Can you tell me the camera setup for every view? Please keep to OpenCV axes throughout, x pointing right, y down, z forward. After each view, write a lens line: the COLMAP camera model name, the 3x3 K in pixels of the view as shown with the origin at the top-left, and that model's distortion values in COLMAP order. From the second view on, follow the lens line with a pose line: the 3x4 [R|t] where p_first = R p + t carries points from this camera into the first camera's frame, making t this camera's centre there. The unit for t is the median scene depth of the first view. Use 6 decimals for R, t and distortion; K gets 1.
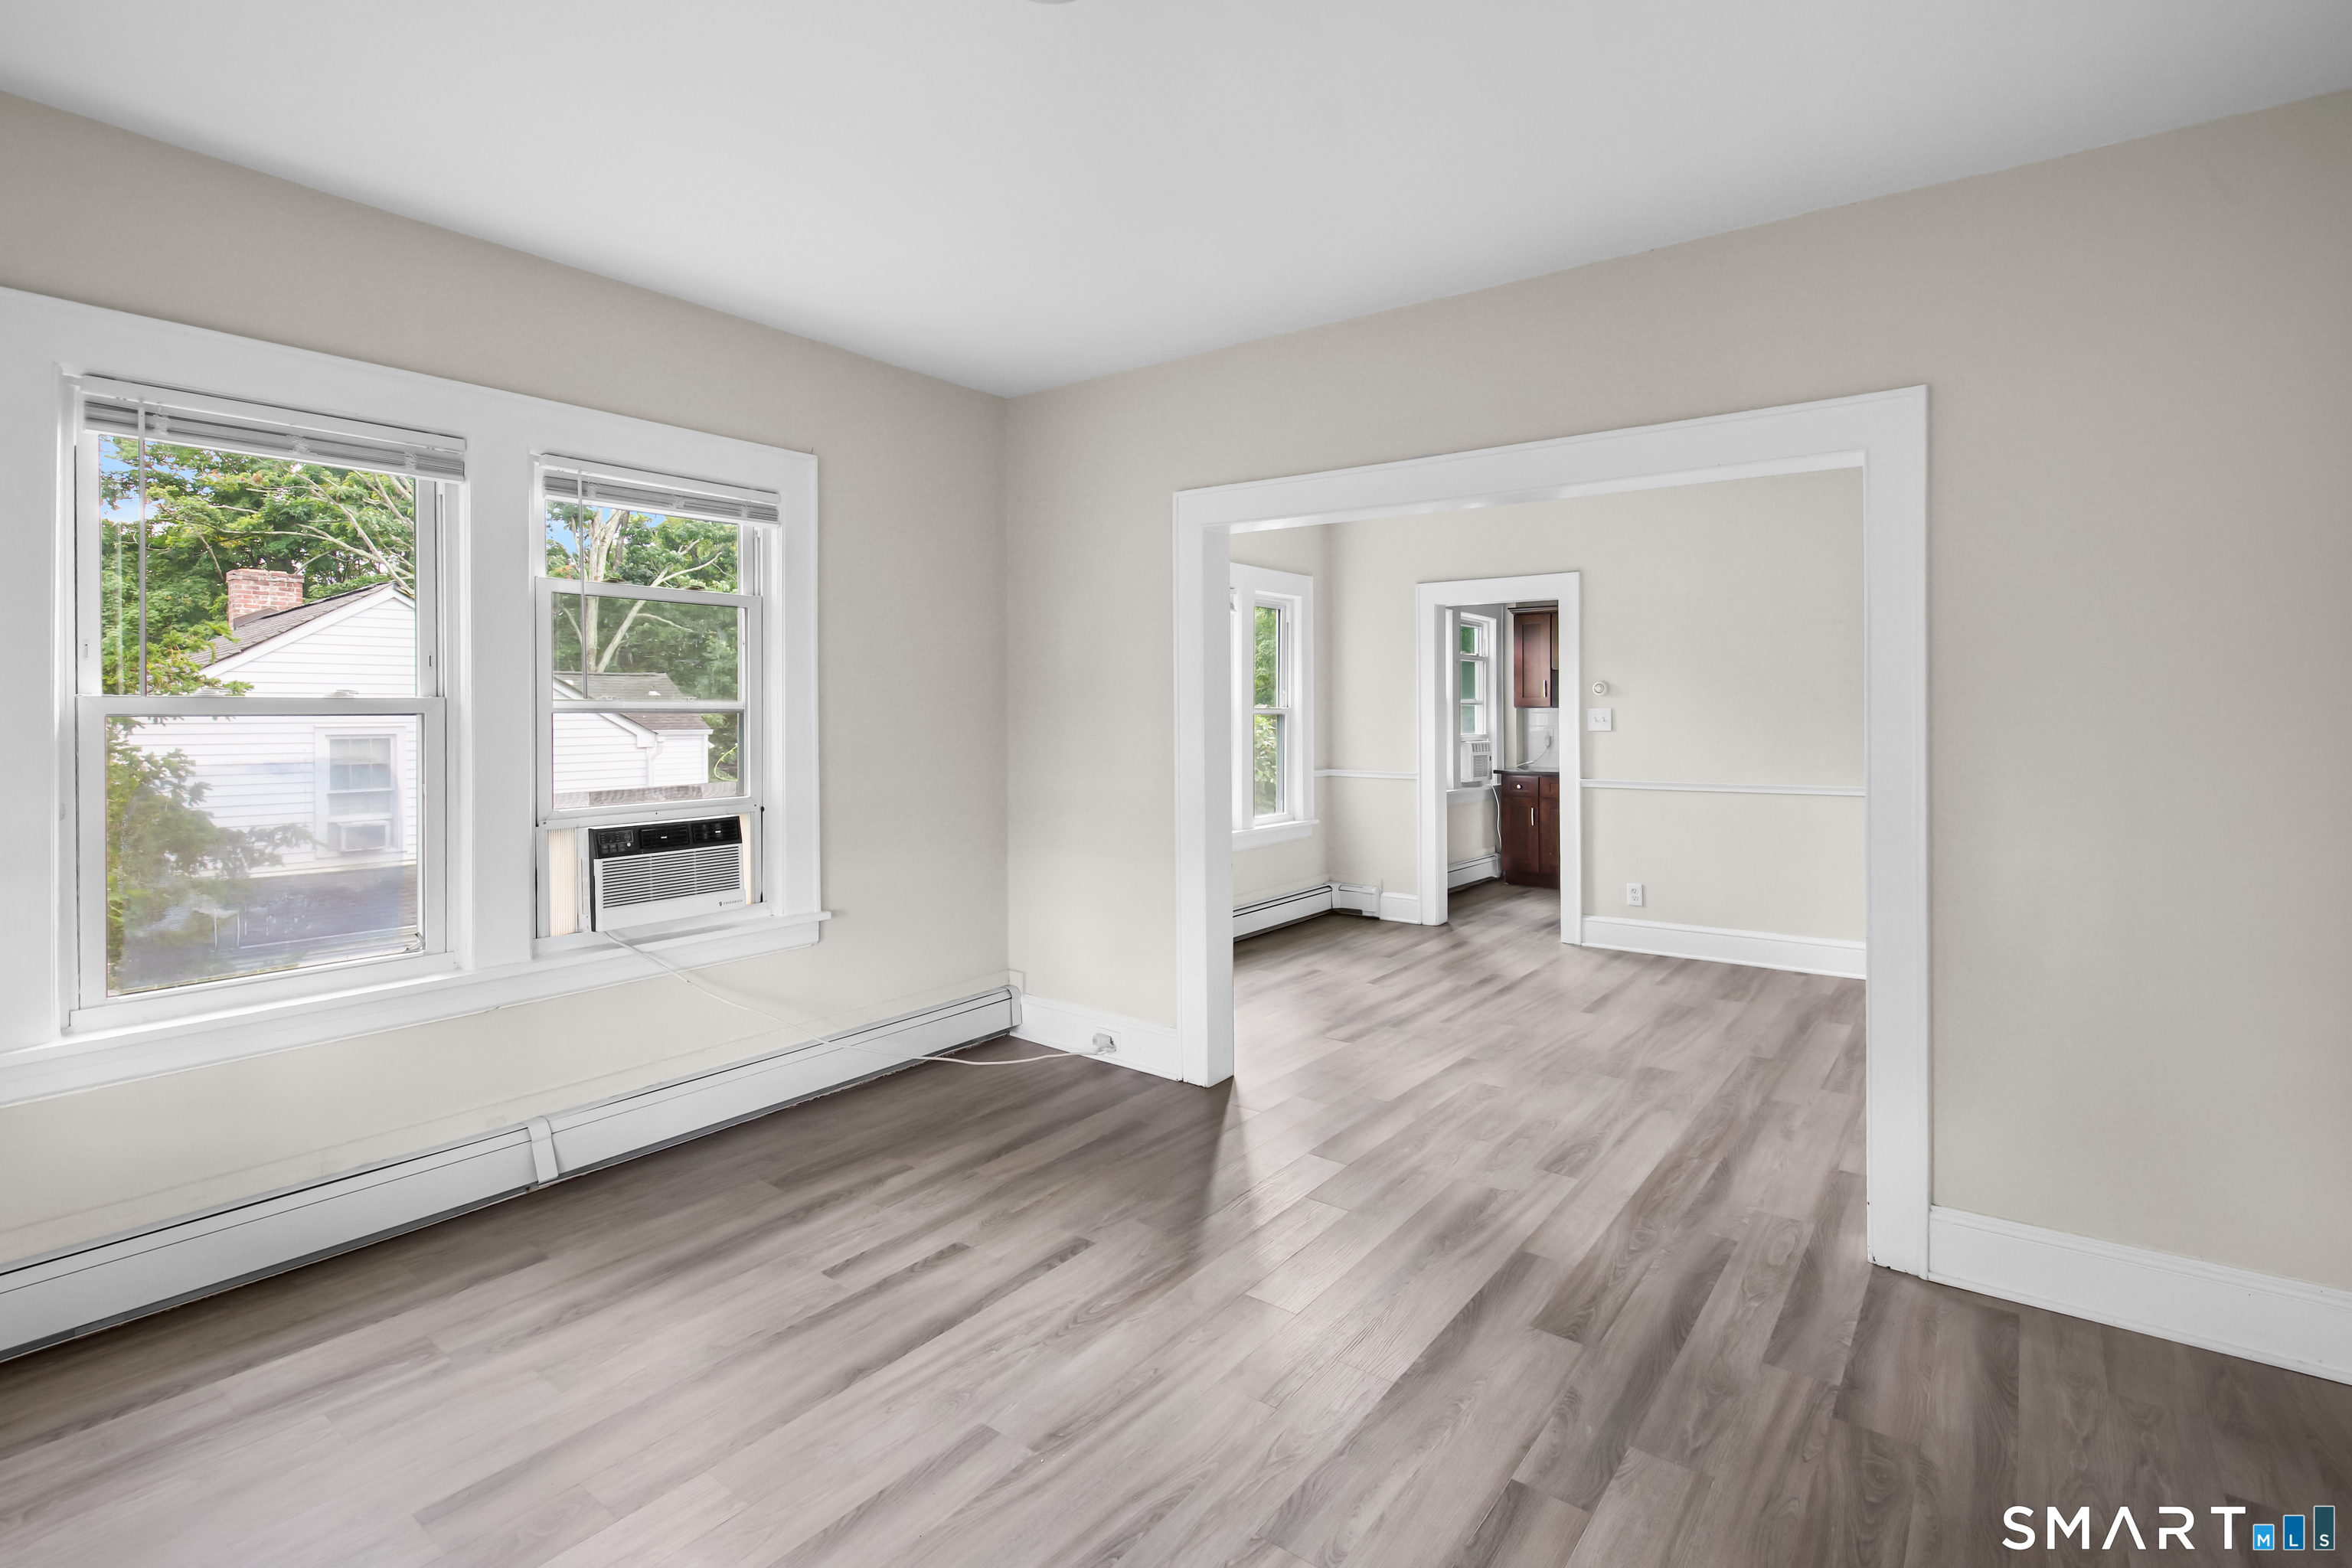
lens RADIAL K [[1121.0, 0, 1172.1], [0, 1121.0, 707.5], [0, 0, 1]] dist [0.028129, -0.022923]
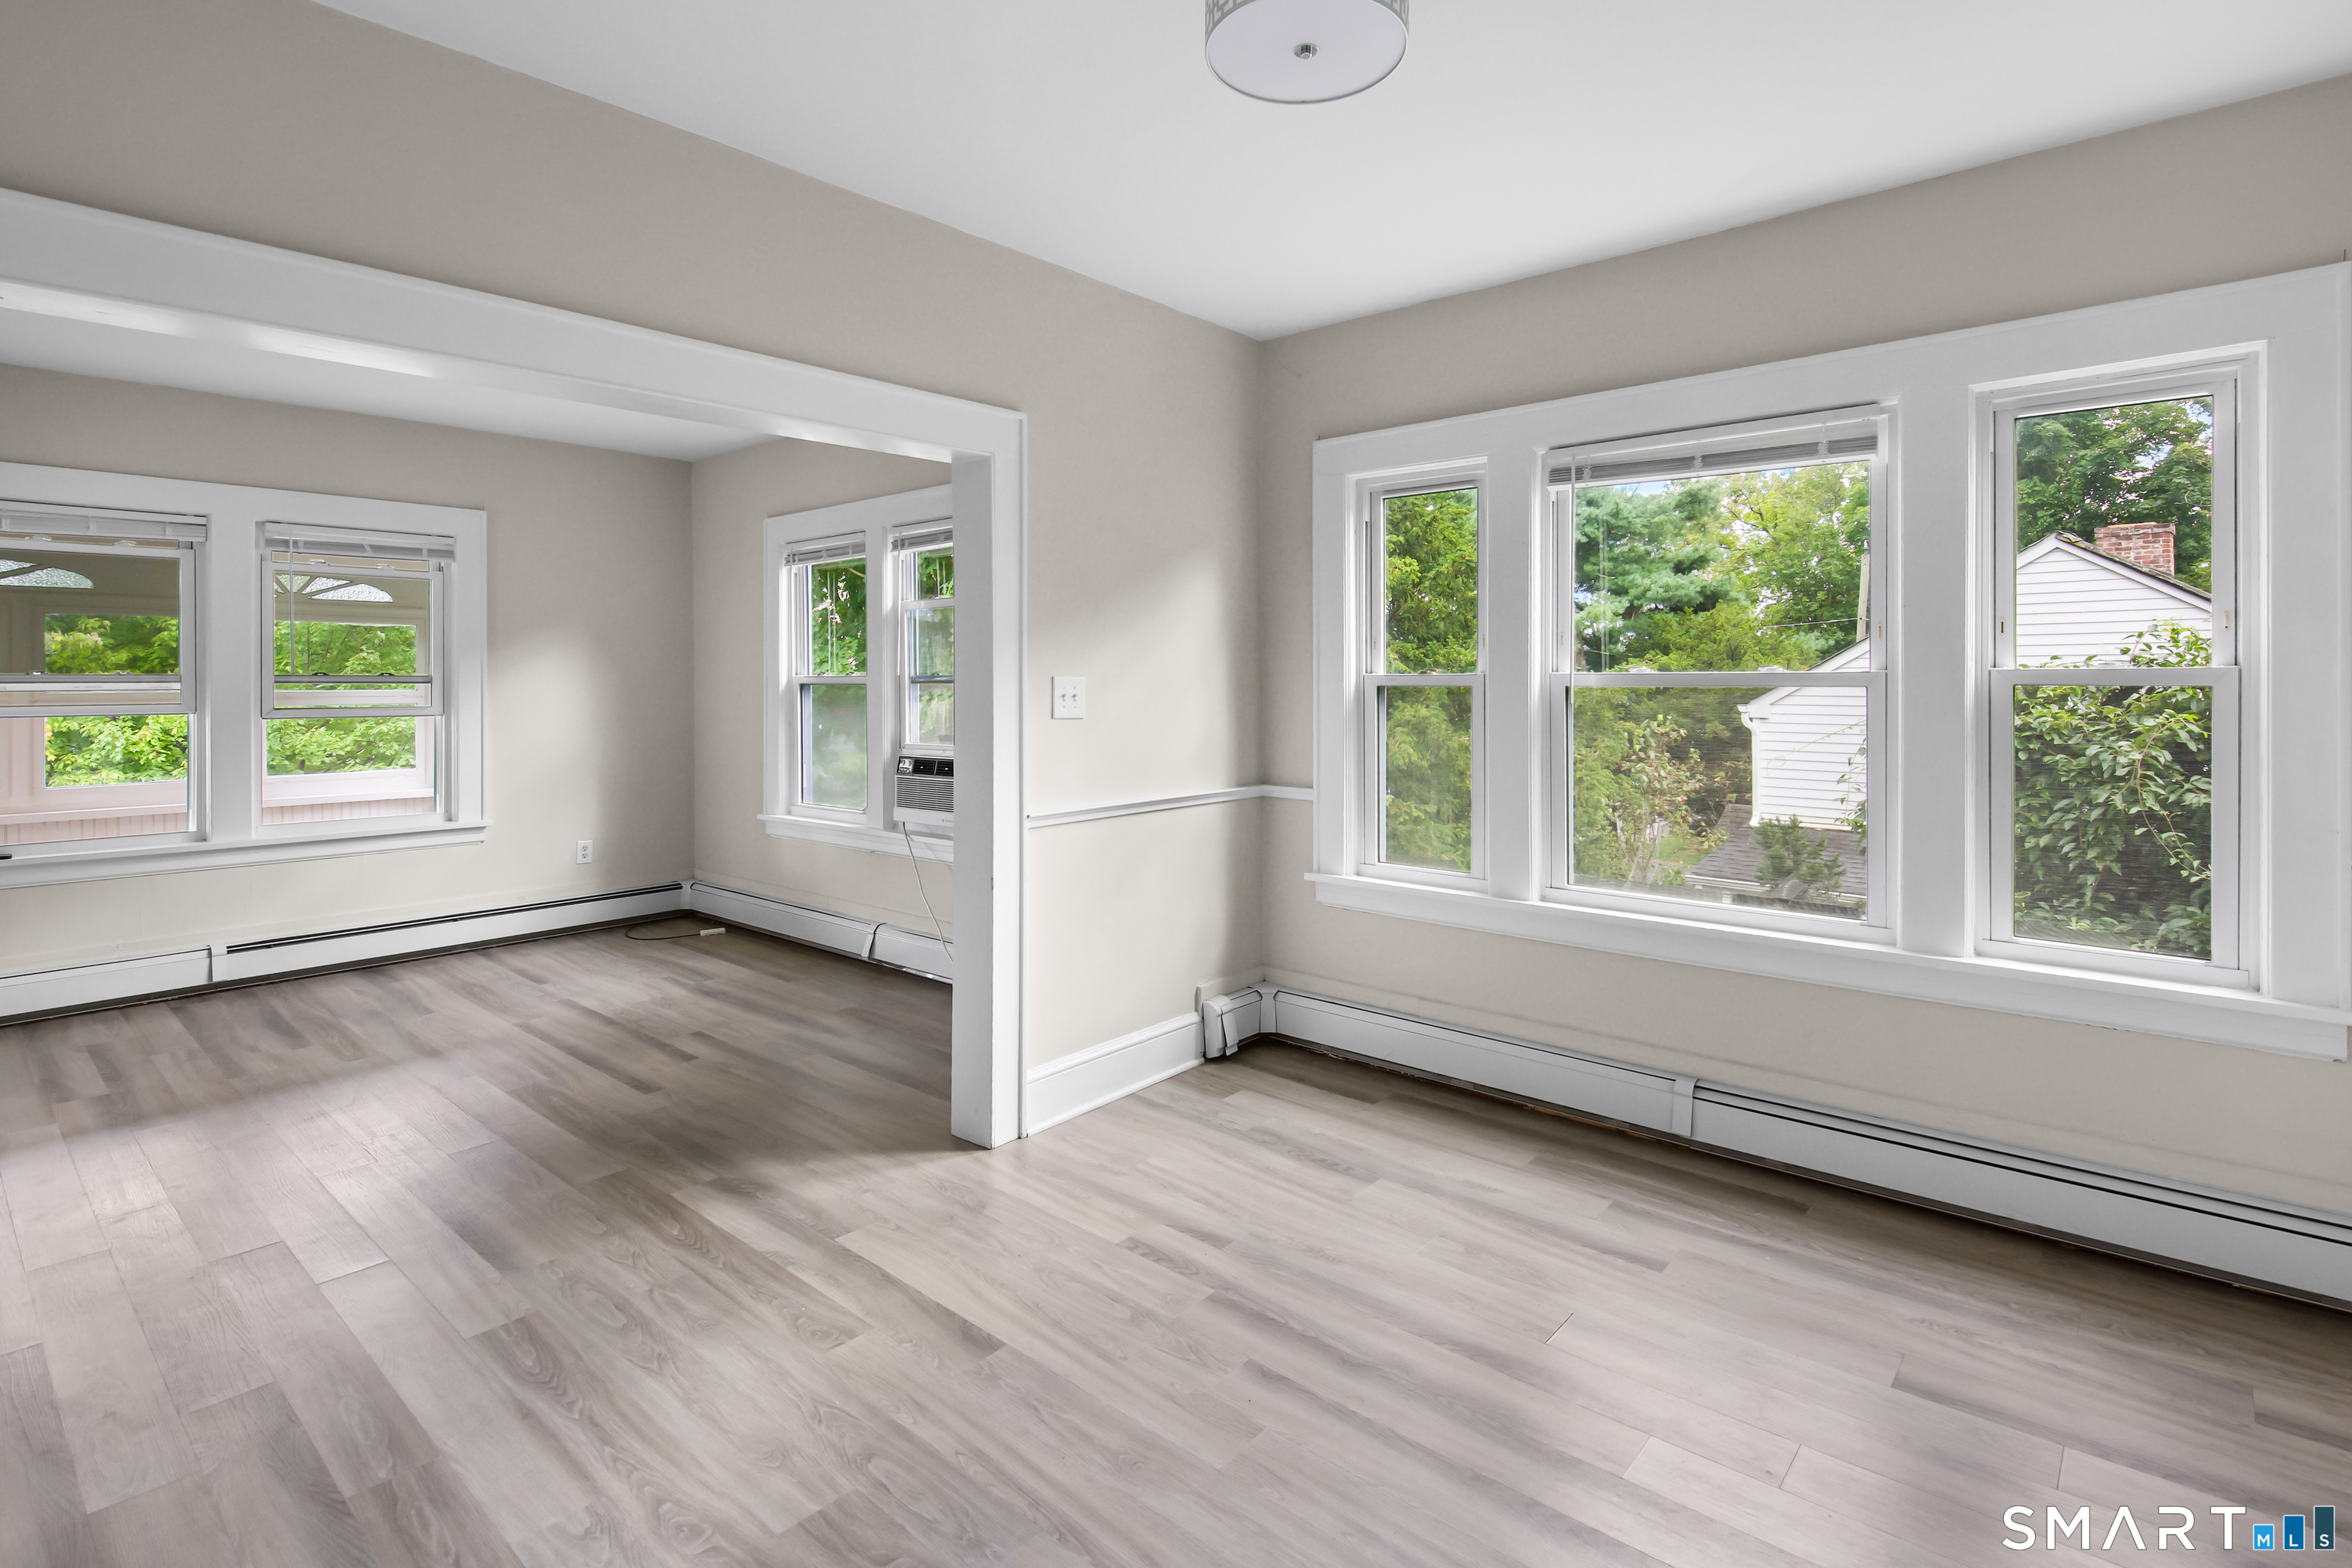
lens RADIAL K [[1133.6, 0, 1179.1], [0, 1133.6, 679.0], [0, 0, 1]] dist [-0.000744, -0.000412]
pose [[-0.064545, 0.004419, -0.997905, 1.116336], [0.005310, 0.999978, 0.004085, -0.002120], [0.997901, -0.005035, -0.064567, 1.596786]]
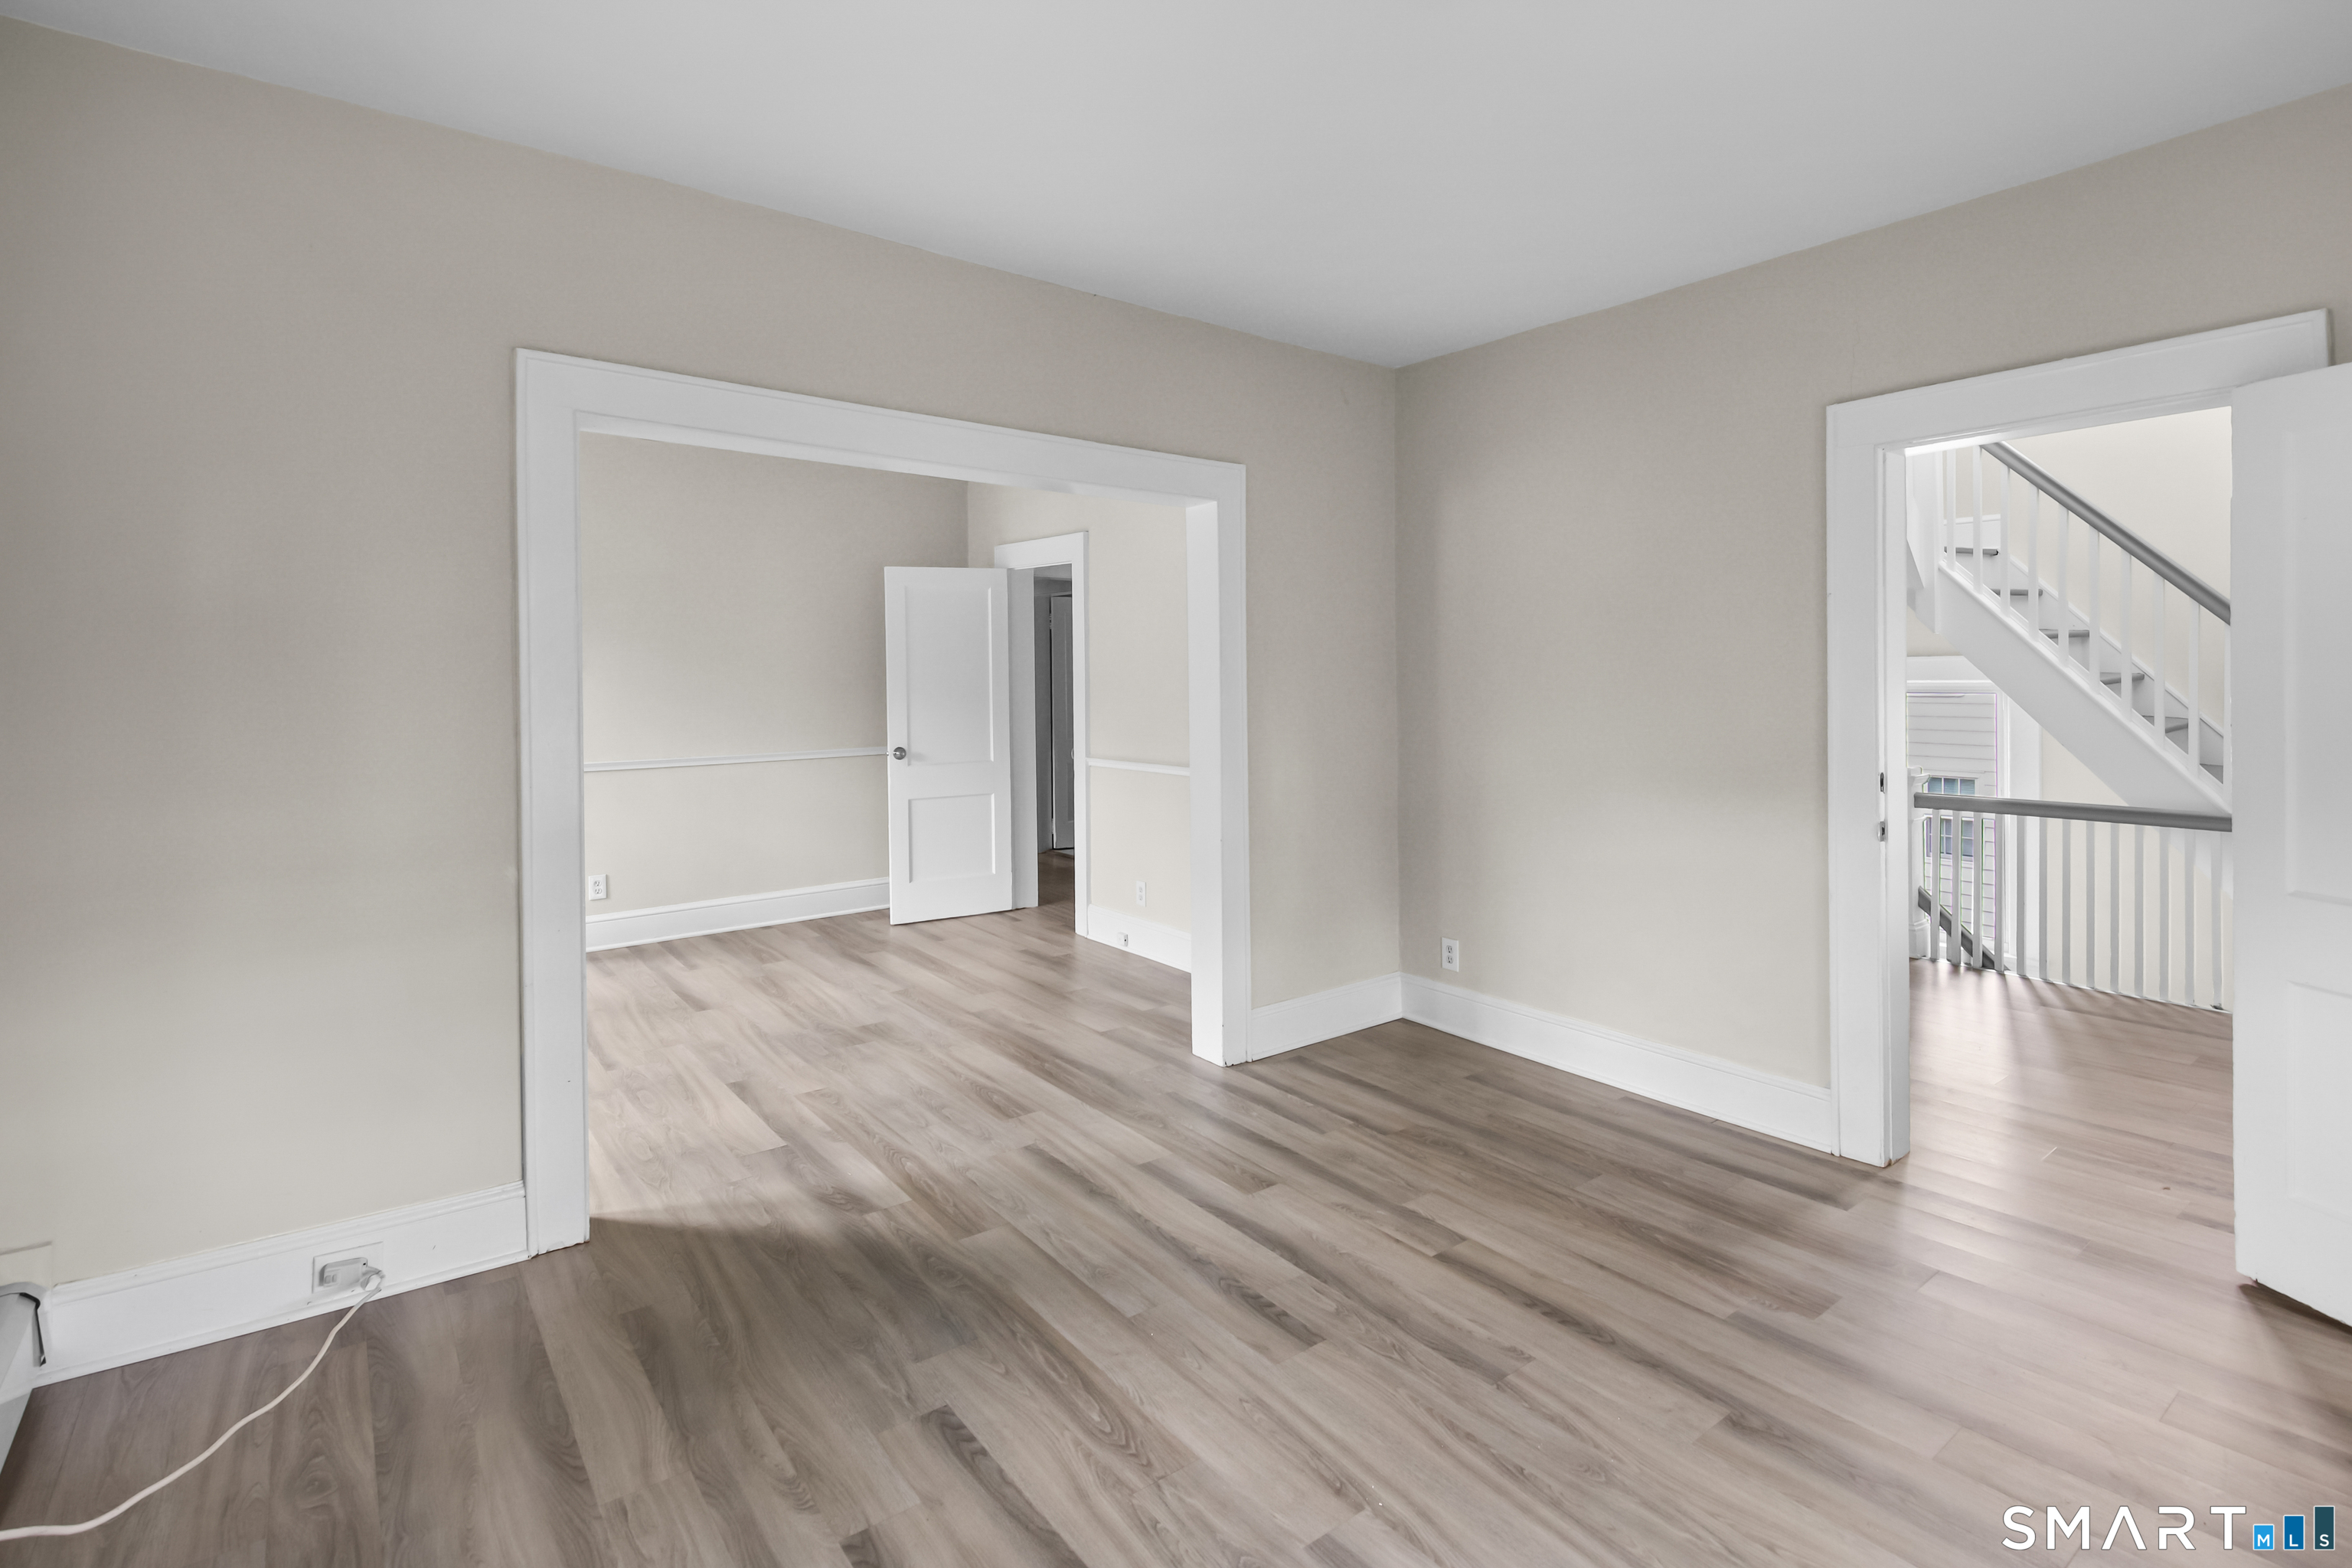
lens RADIAL K [[1133.6, 0, 1179.1], [0, 1133.6, 679.0], [0, 0, 1]] dist [-0.000744, -0.000412]
pose [[0.264641, -0.006683, 0.964324, -0.697777], [0.010473, 0.999937, 0.004056, -0.002026], [-0.964290, 0.009026, 0.264694, 0.613990]]
